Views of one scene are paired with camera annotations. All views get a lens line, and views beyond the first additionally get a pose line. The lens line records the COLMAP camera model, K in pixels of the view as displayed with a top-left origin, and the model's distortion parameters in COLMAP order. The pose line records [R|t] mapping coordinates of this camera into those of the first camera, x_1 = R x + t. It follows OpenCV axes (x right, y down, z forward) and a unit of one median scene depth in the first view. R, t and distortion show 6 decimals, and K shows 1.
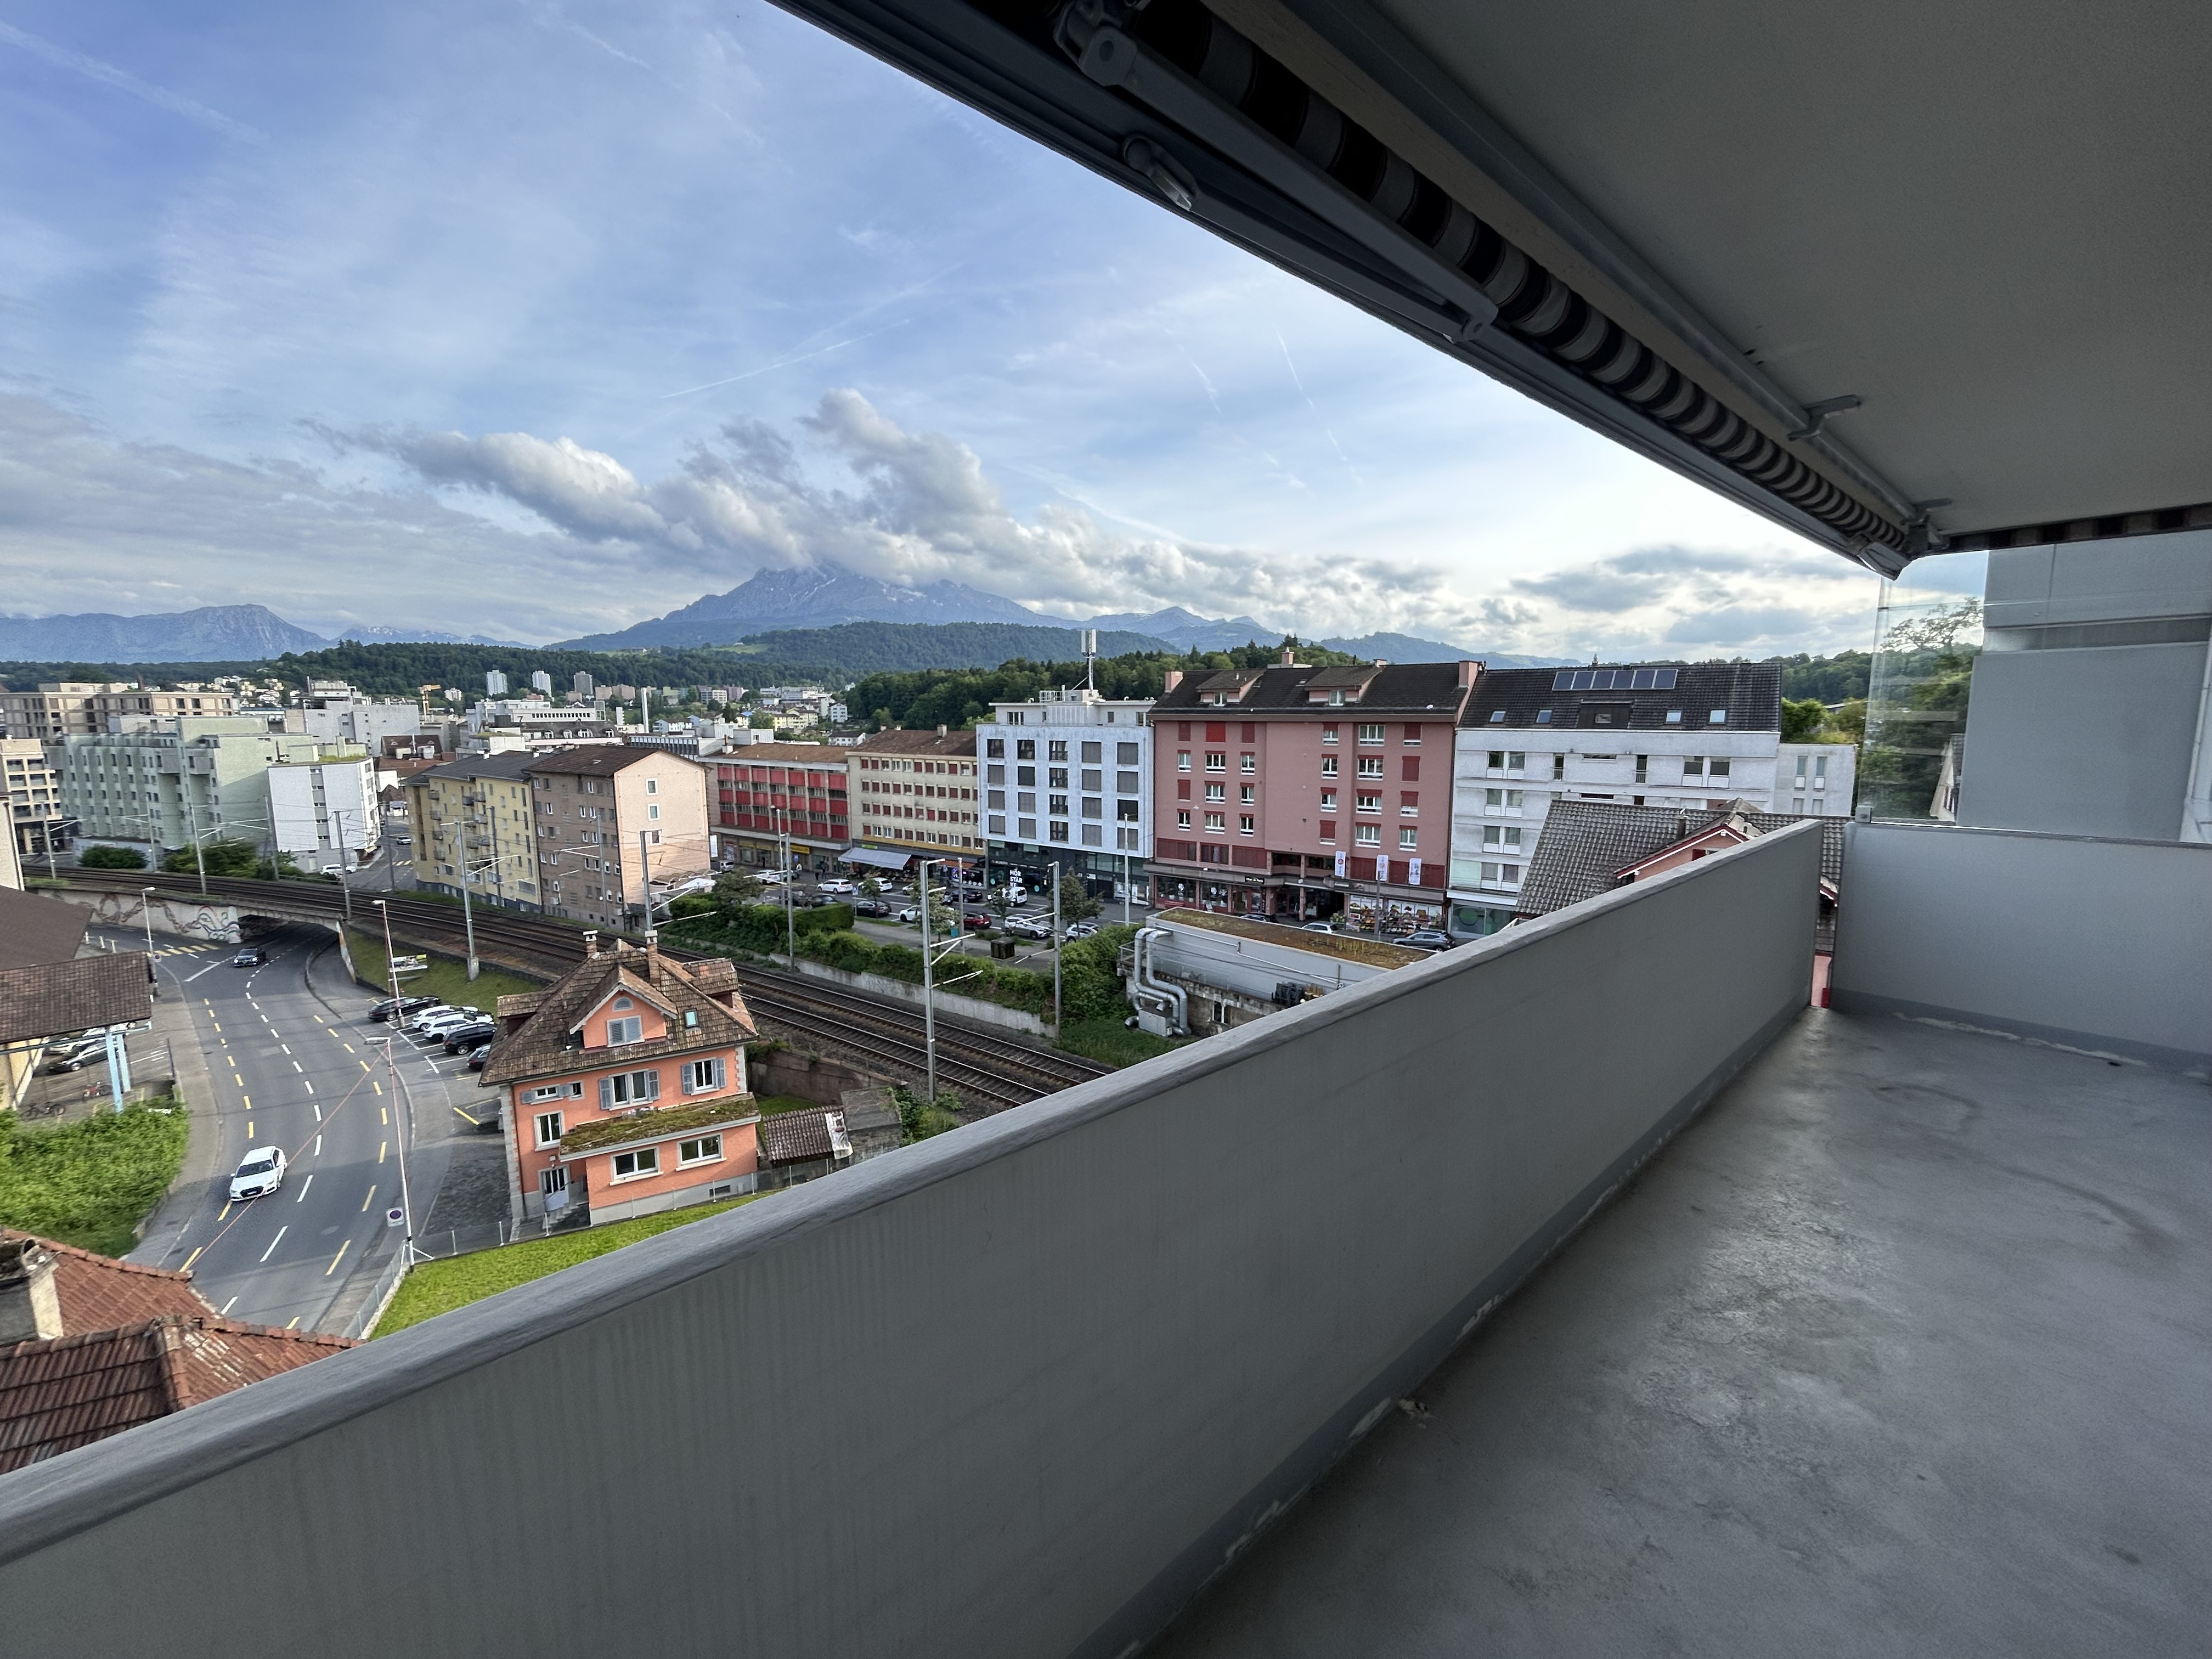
lens RADIAL K [[898.8, 0, 1107.2], [0, 898.8, 827.3], [0, 0, 1]] dist [0.002941, -0.000057]
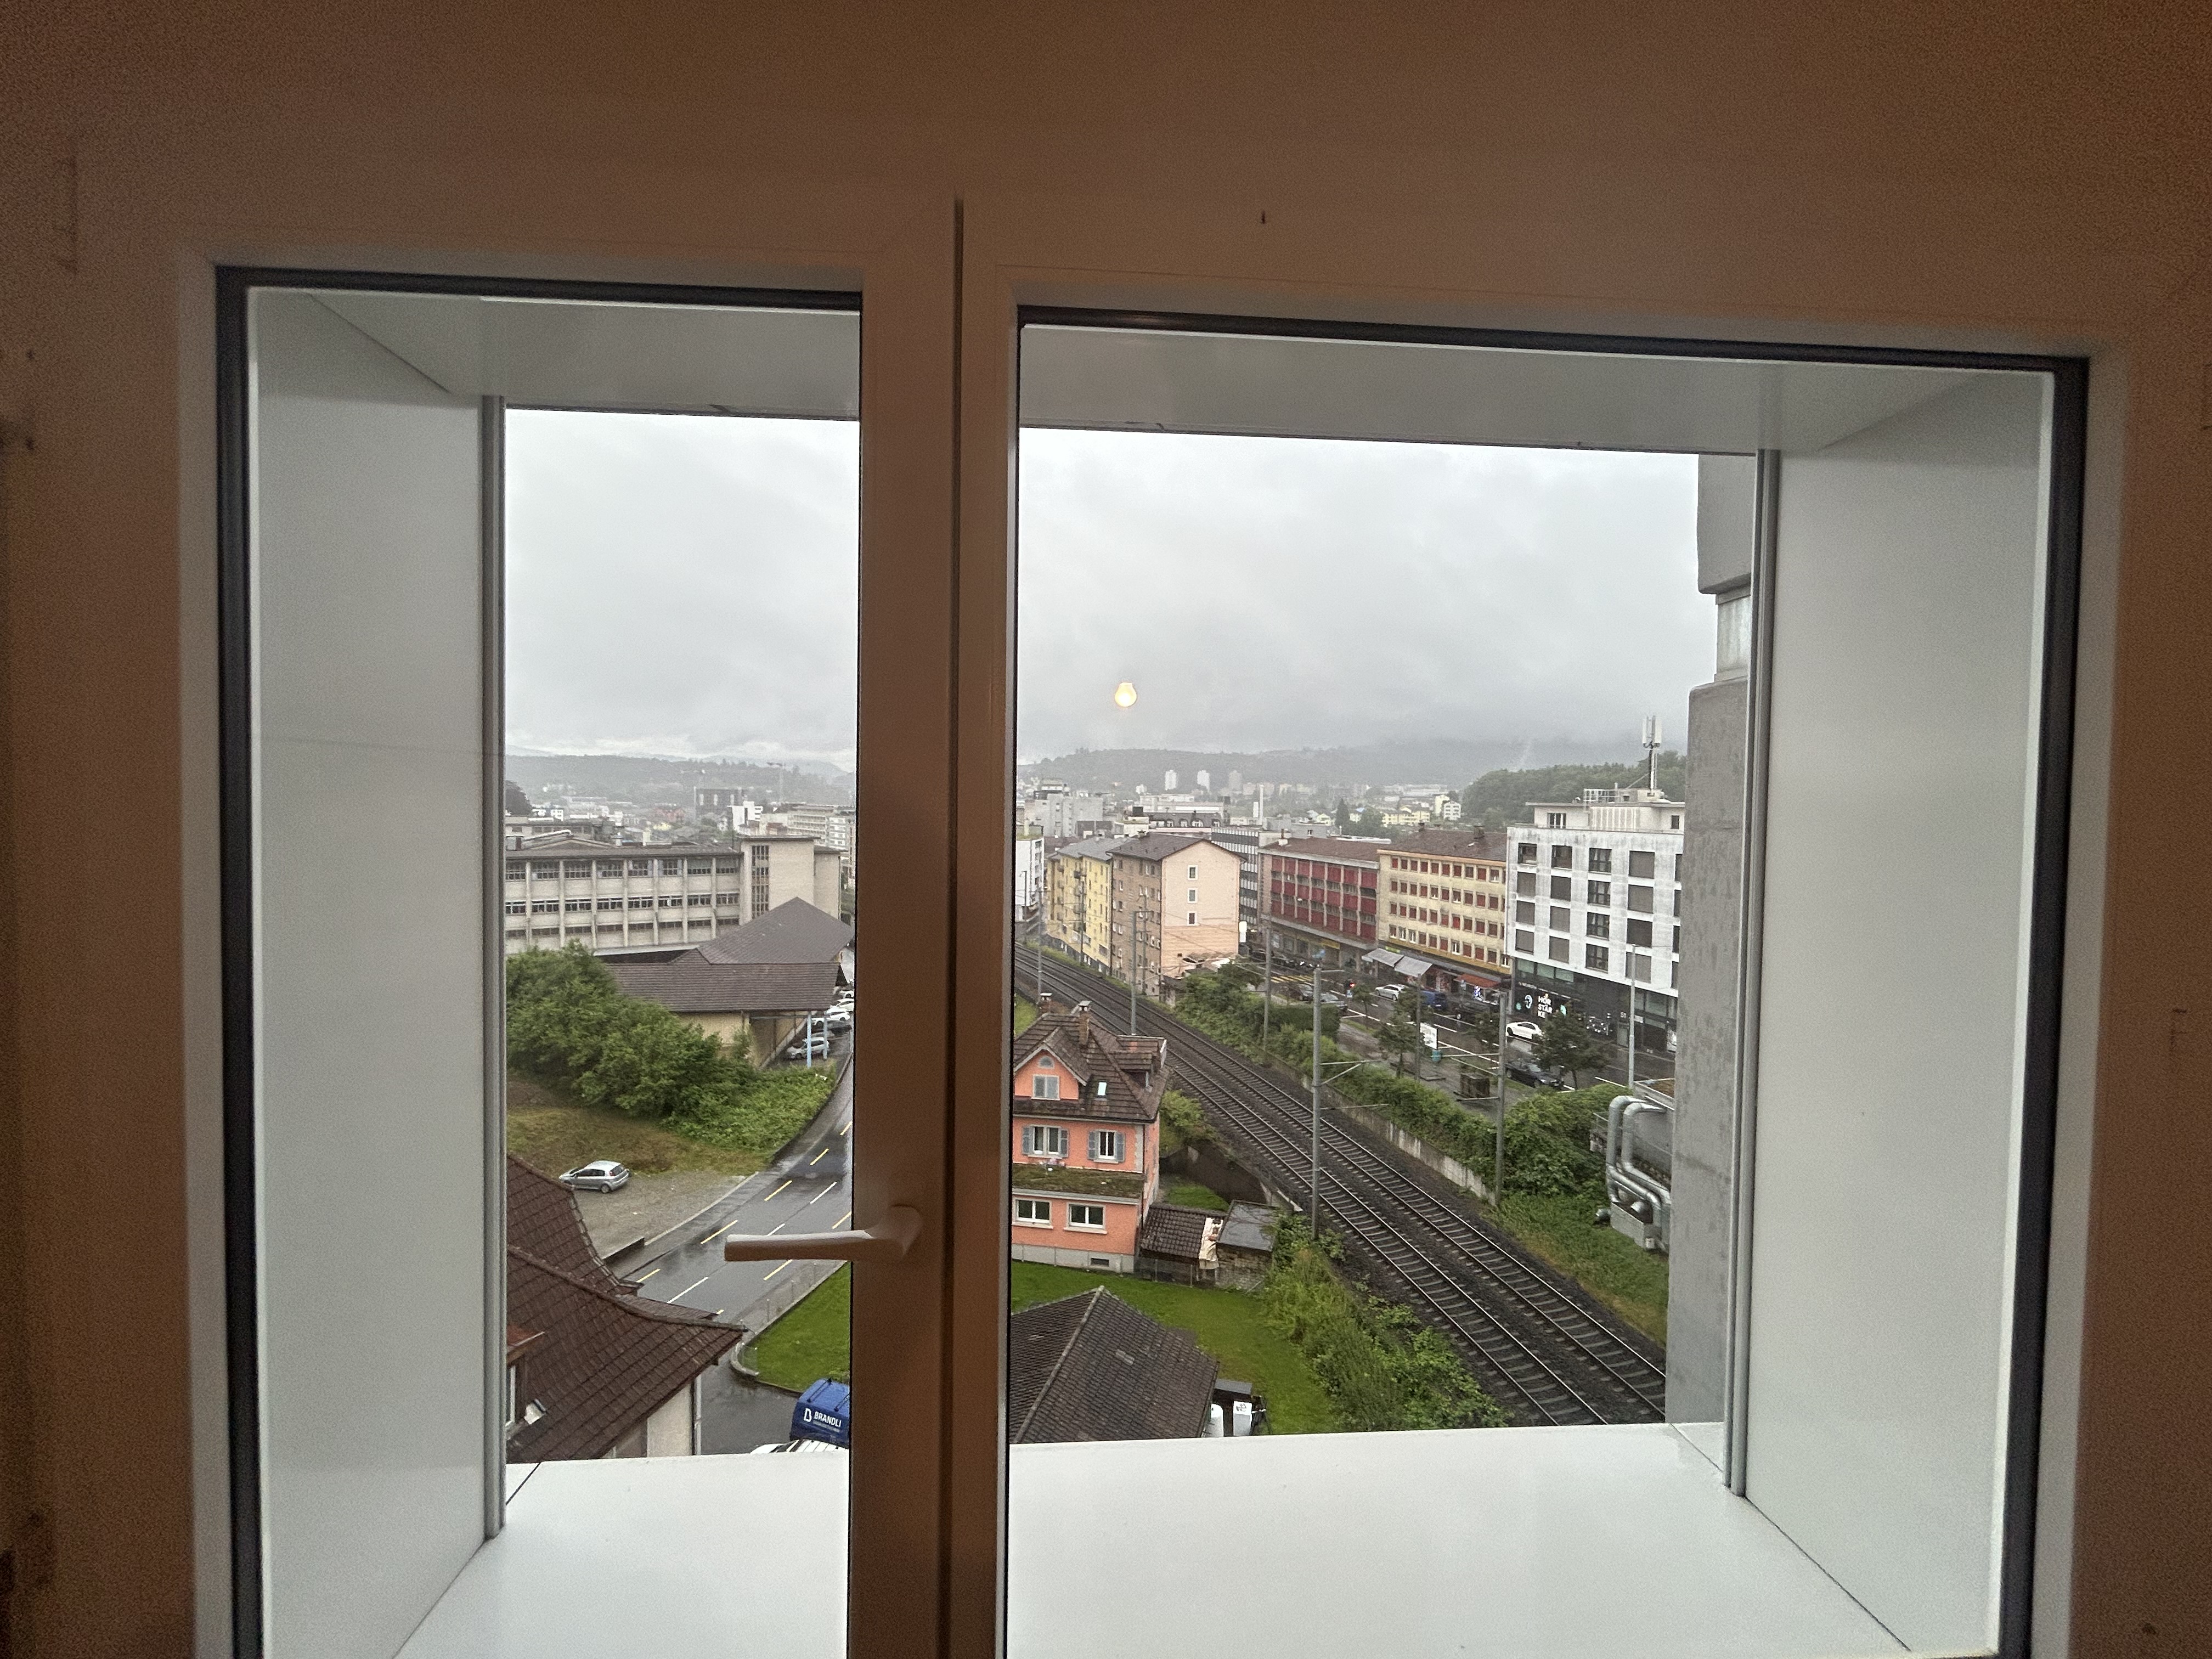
lens RADIAL K [[898.8, 0, 1110.4], [0, 898.8, 827.6], [0, 0, 1]] dist [0.002941, -0.000057]
pose [[0.790581, 0.032785, -0.611480, 0.090934], [-0.097828, 0.992503, -0.073267, -0.009064], [0.604493, 0.117743, 0.787861, 0.058906]]
